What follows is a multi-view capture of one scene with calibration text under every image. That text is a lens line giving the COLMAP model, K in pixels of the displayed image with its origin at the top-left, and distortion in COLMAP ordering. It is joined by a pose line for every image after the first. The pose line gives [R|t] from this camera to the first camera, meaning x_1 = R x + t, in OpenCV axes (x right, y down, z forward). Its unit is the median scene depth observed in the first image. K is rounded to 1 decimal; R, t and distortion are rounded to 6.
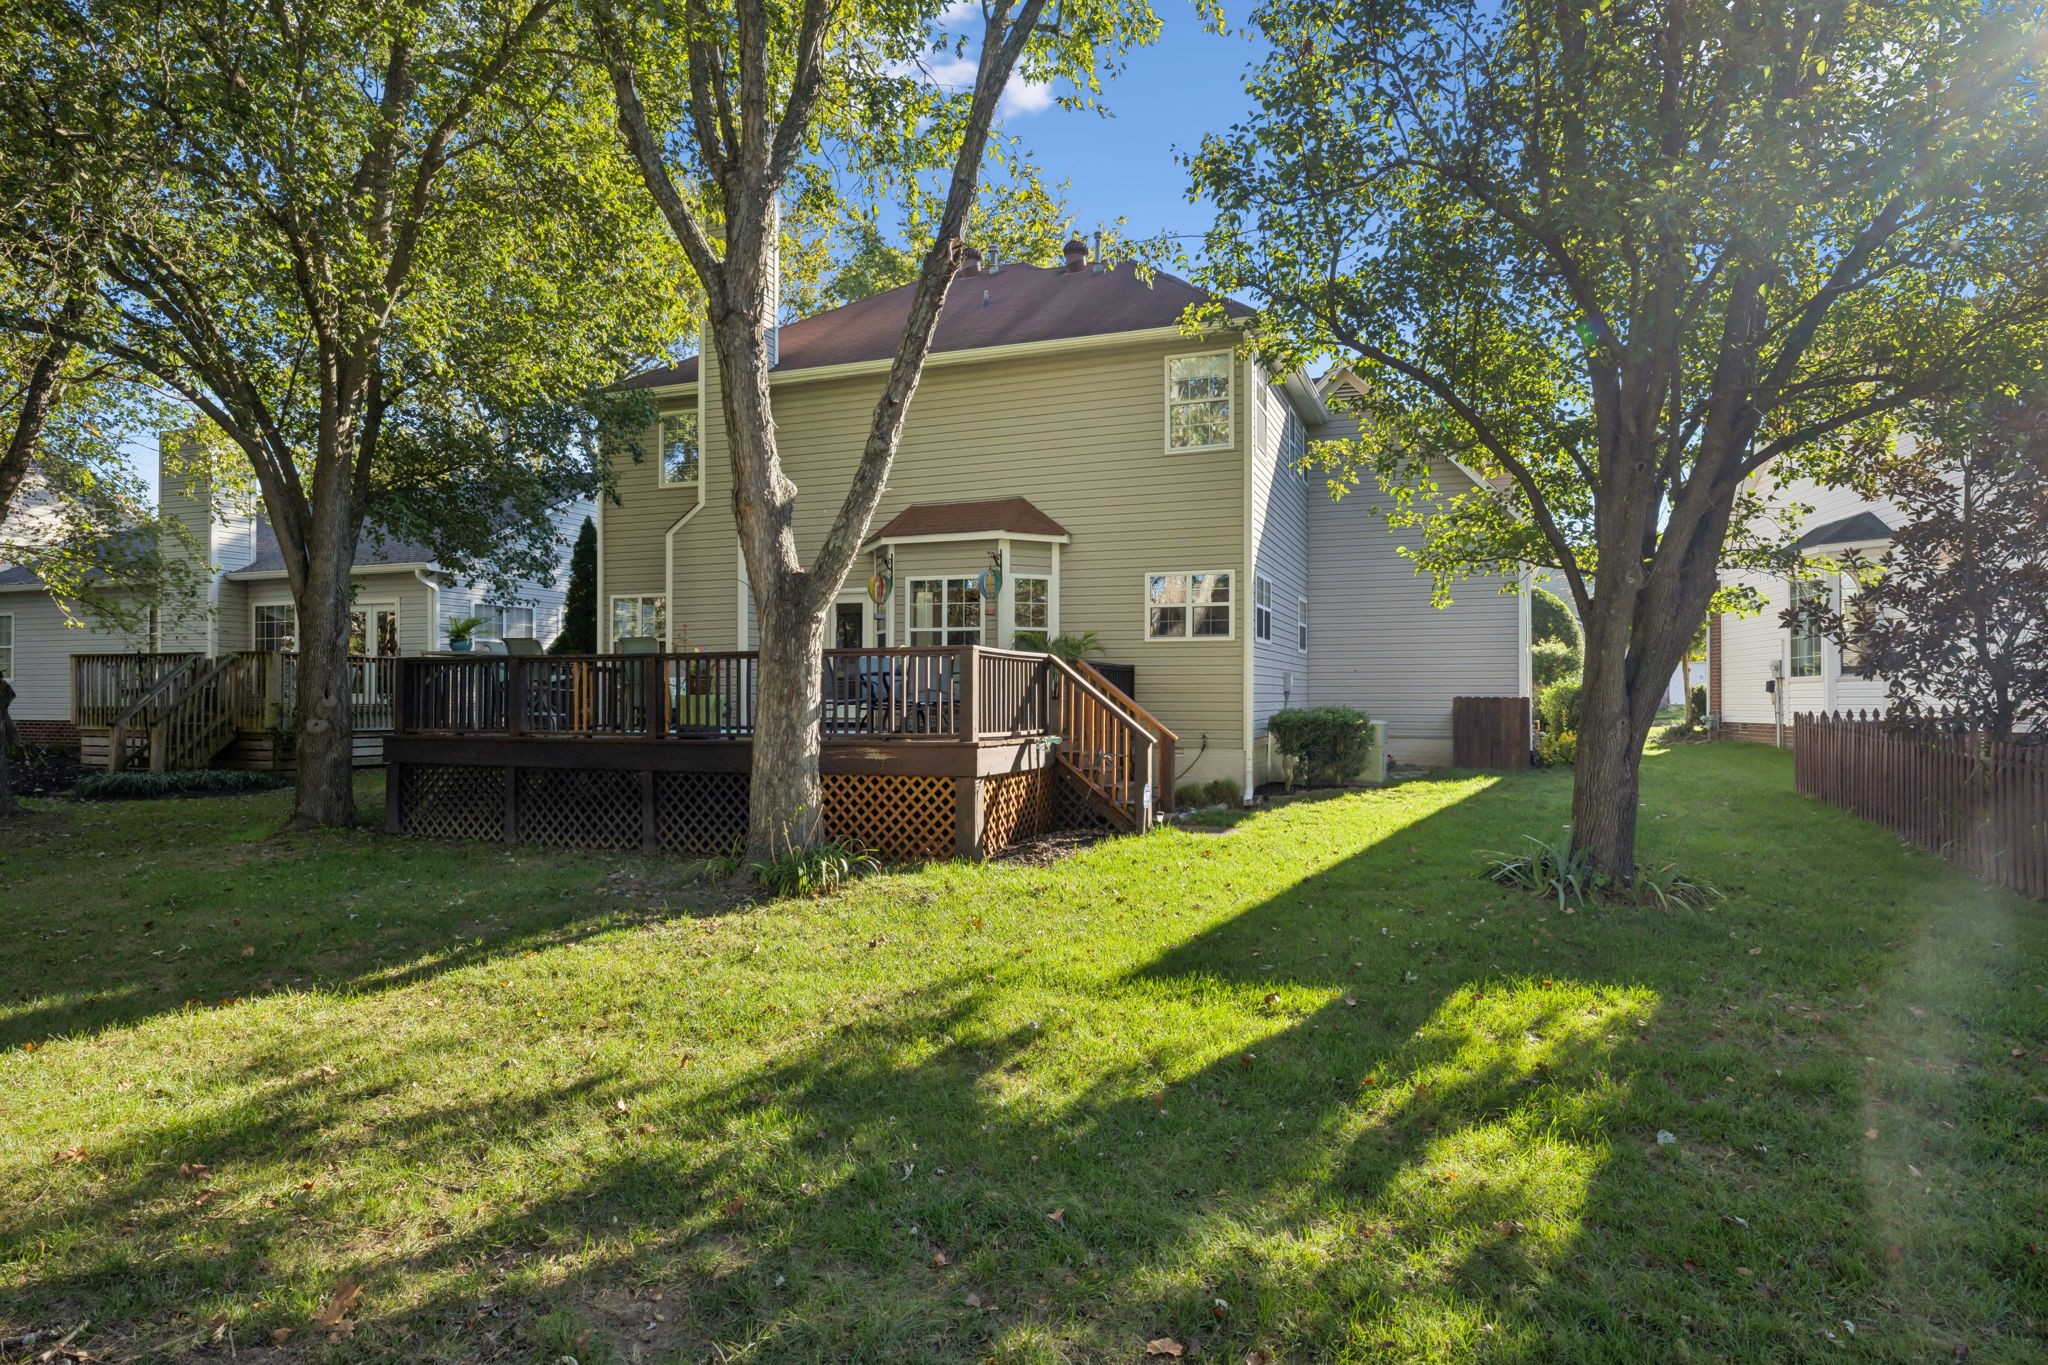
lens RADIAL K [[1121.4, 0, 1023.5], [0, 1121.4, 695.4], [0, 0, 1]] dist [-0.004431, 0.000328]
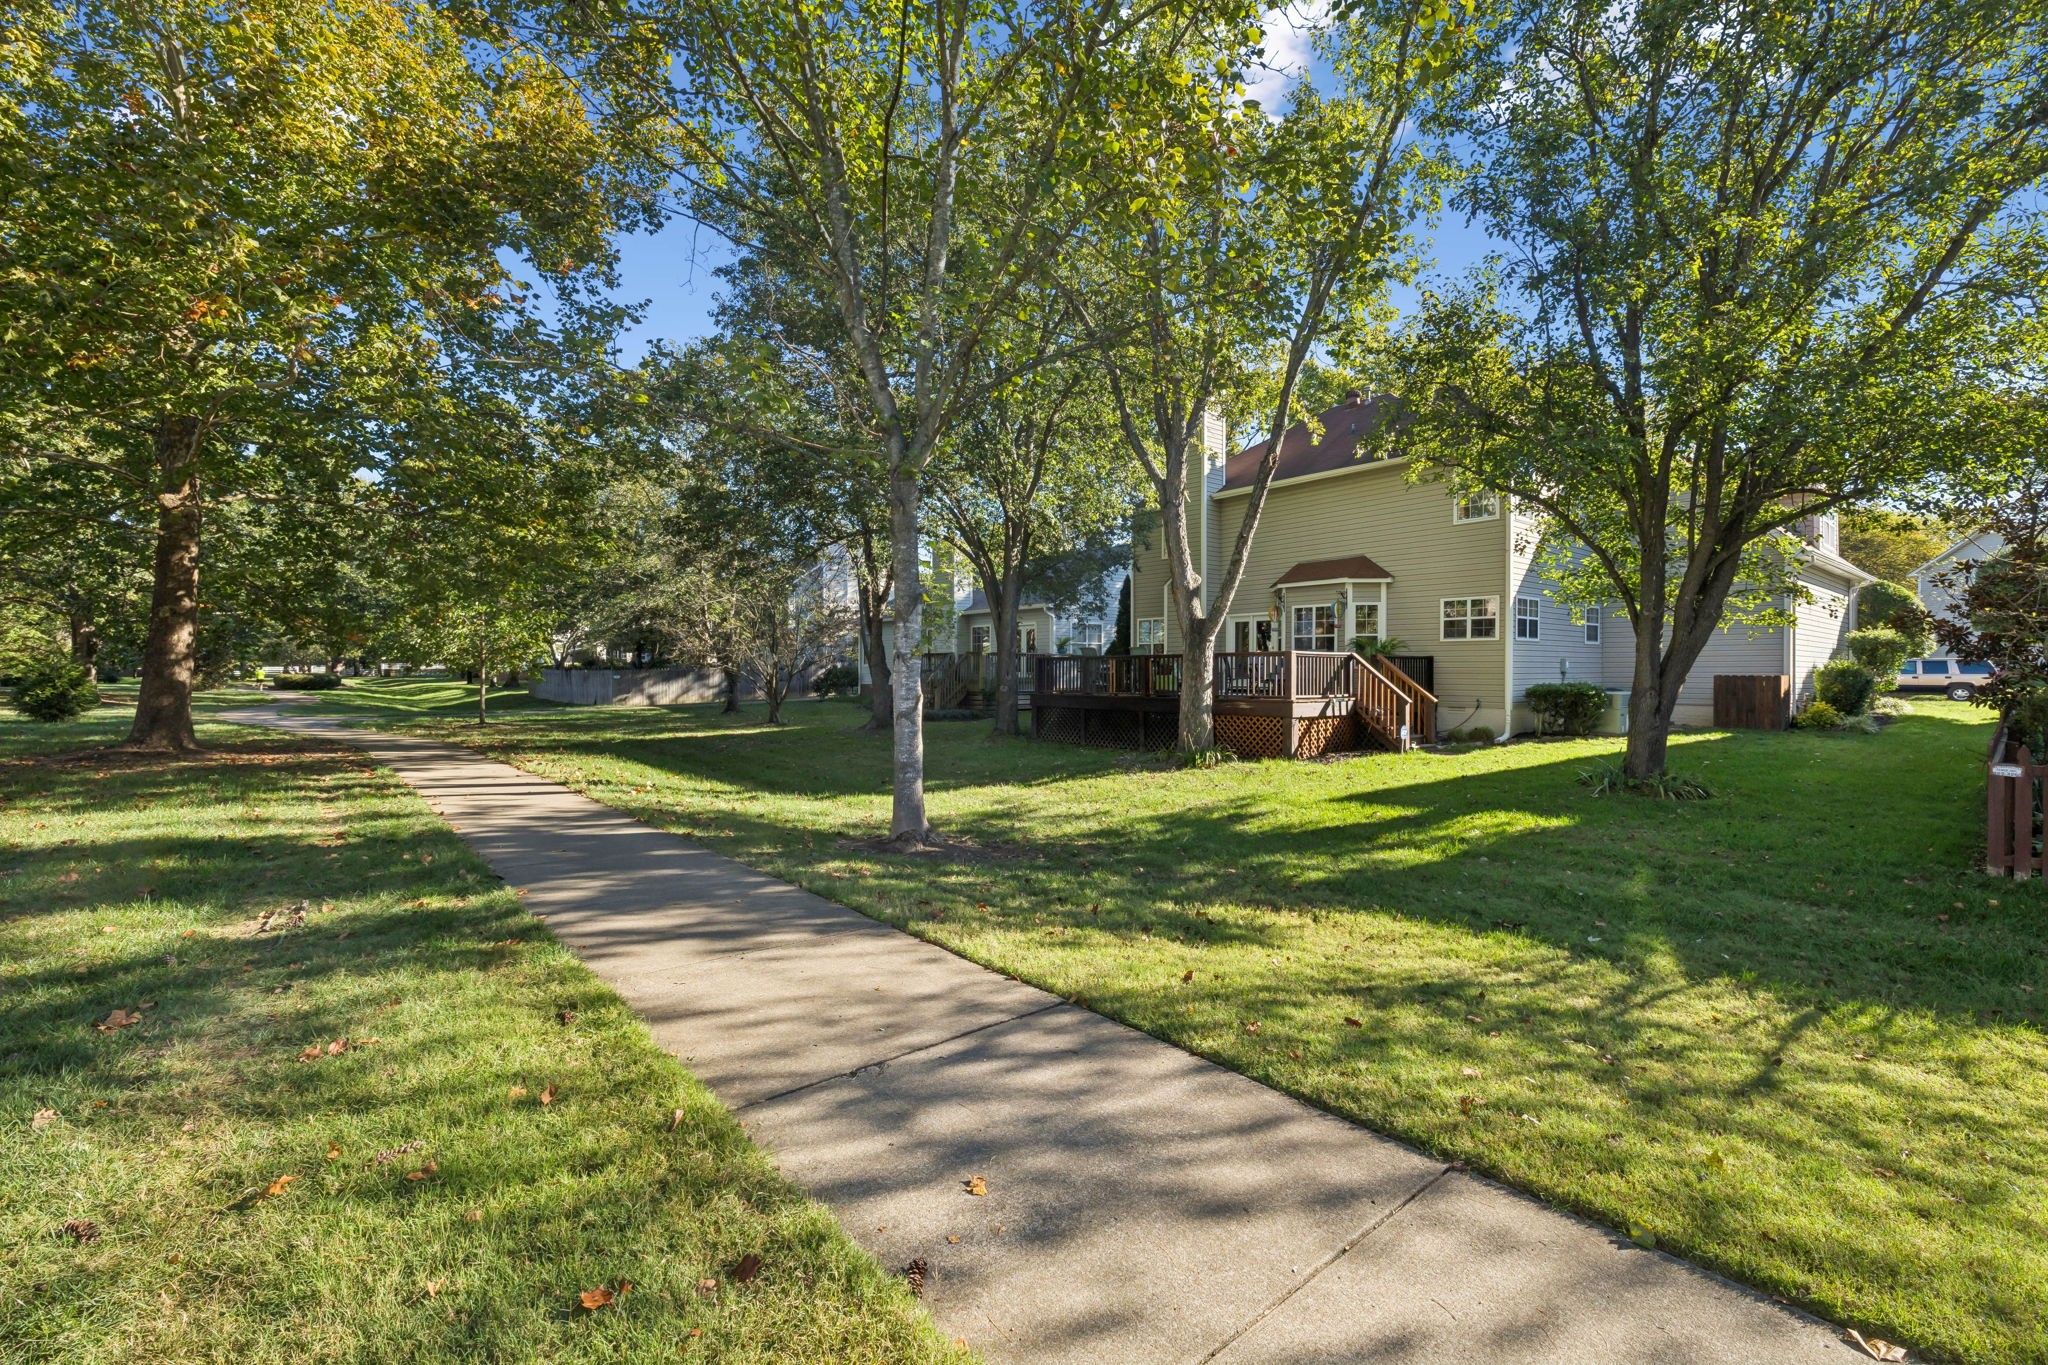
lens RADIAL K [[1121.4, 0, 1024.1], [0, 1121.4, 678.9], [0, 0, 1]] dist [-0.004431, 0.000328]
pose [[0.867874, 0.004434, -0.496764, 0.472619], [0.002587, 0.999906, 0.013444, -0.020481], [0.496777, -0.012953, 0.867781, -0.848280]]
